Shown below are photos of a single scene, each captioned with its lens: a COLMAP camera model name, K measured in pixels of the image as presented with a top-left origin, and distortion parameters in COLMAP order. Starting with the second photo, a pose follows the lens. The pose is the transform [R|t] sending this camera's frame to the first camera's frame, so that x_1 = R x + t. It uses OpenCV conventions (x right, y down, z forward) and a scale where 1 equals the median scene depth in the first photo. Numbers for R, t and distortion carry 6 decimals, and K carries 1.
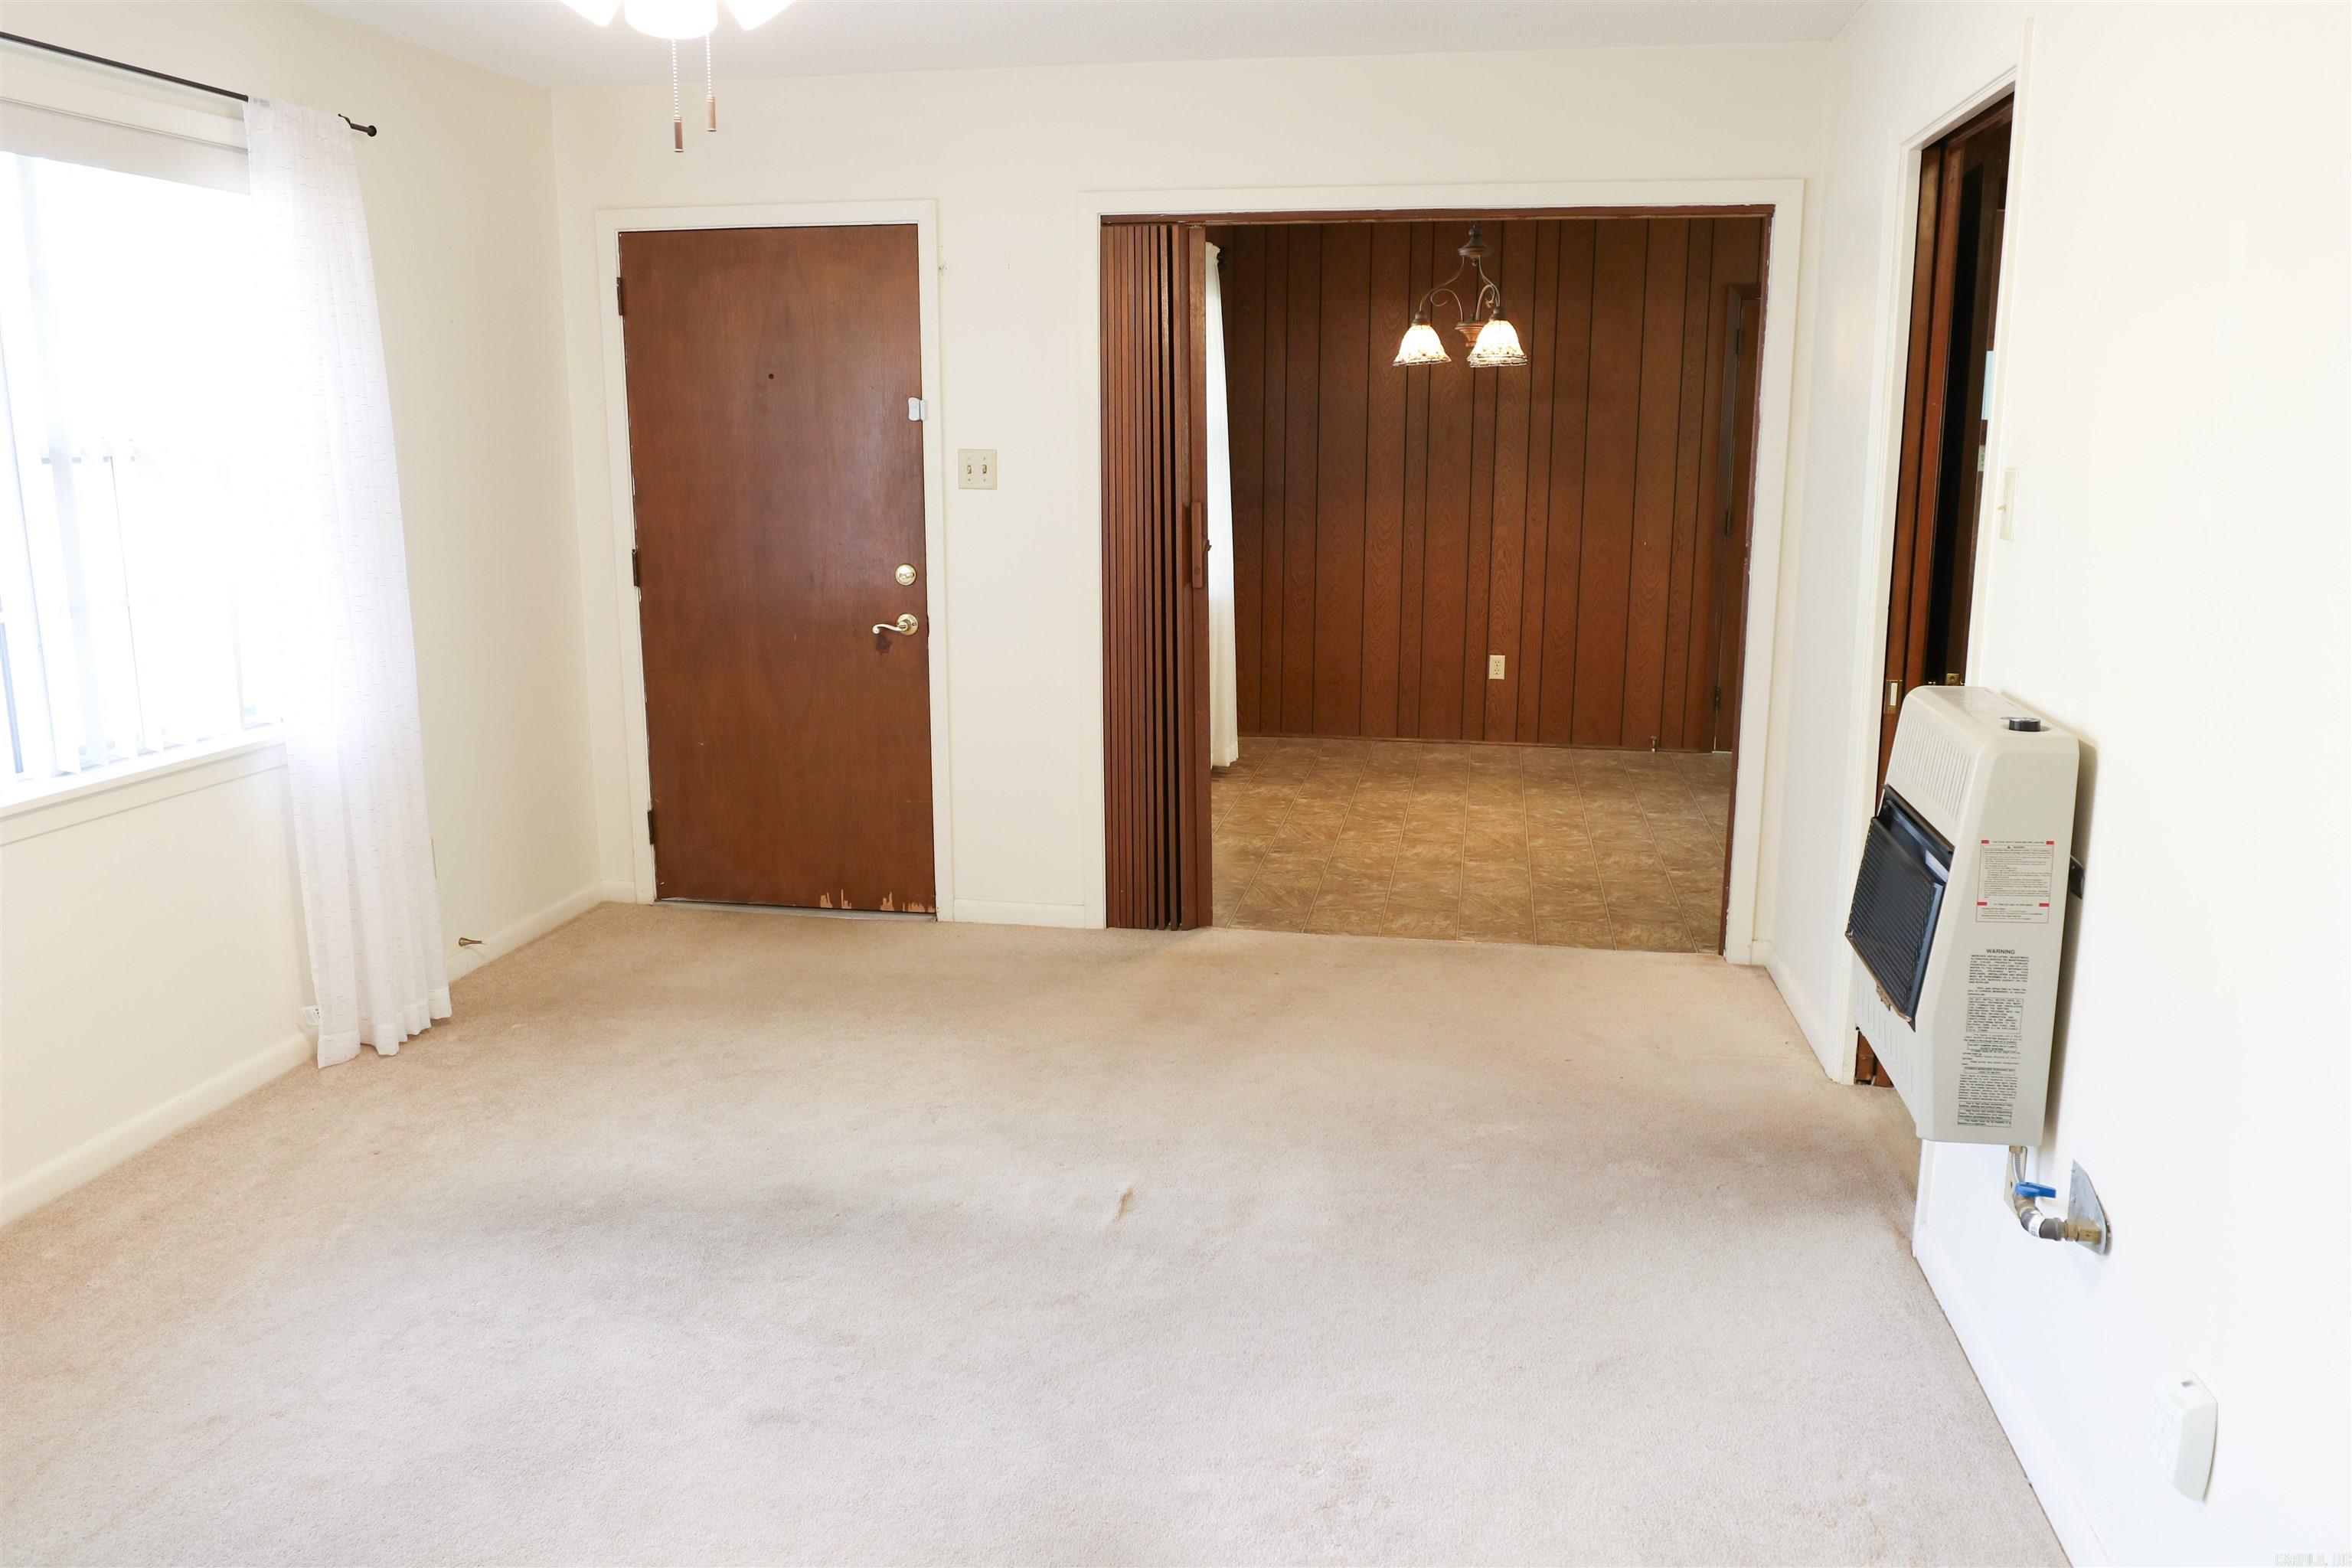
lens RADIAL K [[1739.0, 0, 1176.6], [0, 1739.0, 788.3], [0, 0, 1]] dist [-0.039582, 0.017037]
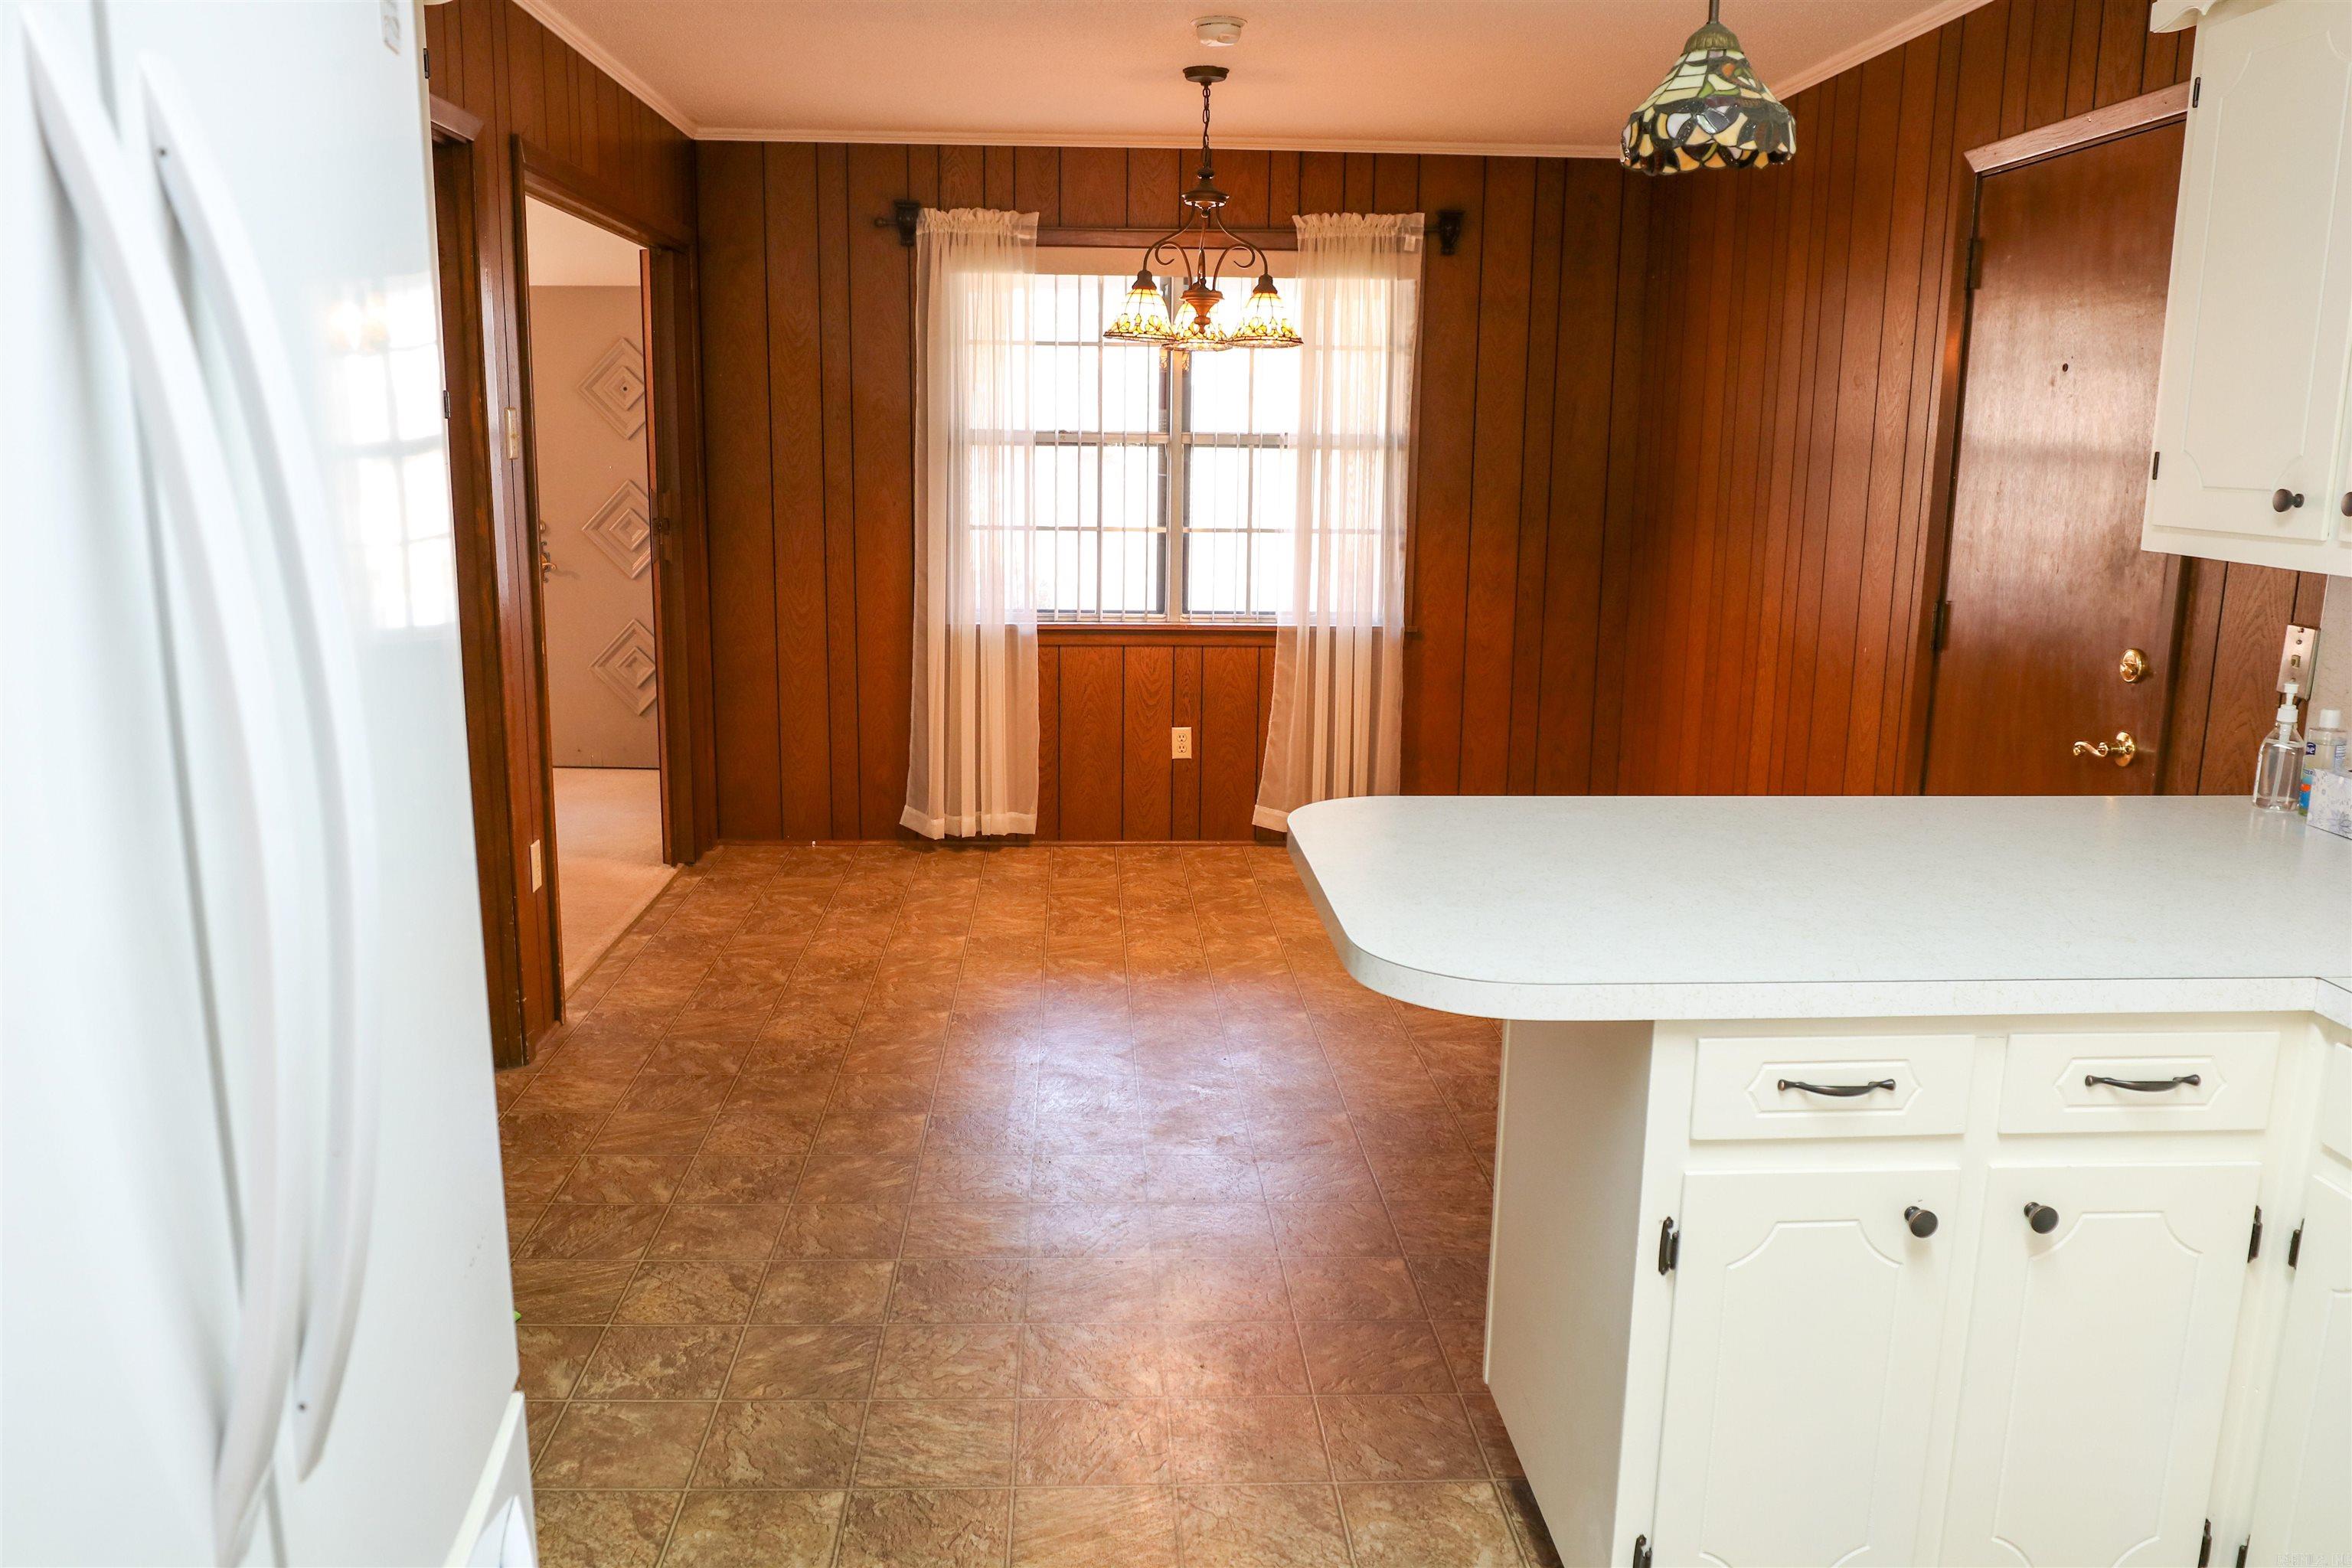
lens RADIAL K [[1739.0, 0, 1176.0], [0, 1739.0, 785.2], [0, 0, 1]] dist [-0.039582, 0.017037]
pose [[0.228430, 0.210251, -0.950586, 1.127520], [-0.202897, 0.965244, 0.164736, -0.222437], [0.952183, 0.155240, 0.263150, 0.938431]]
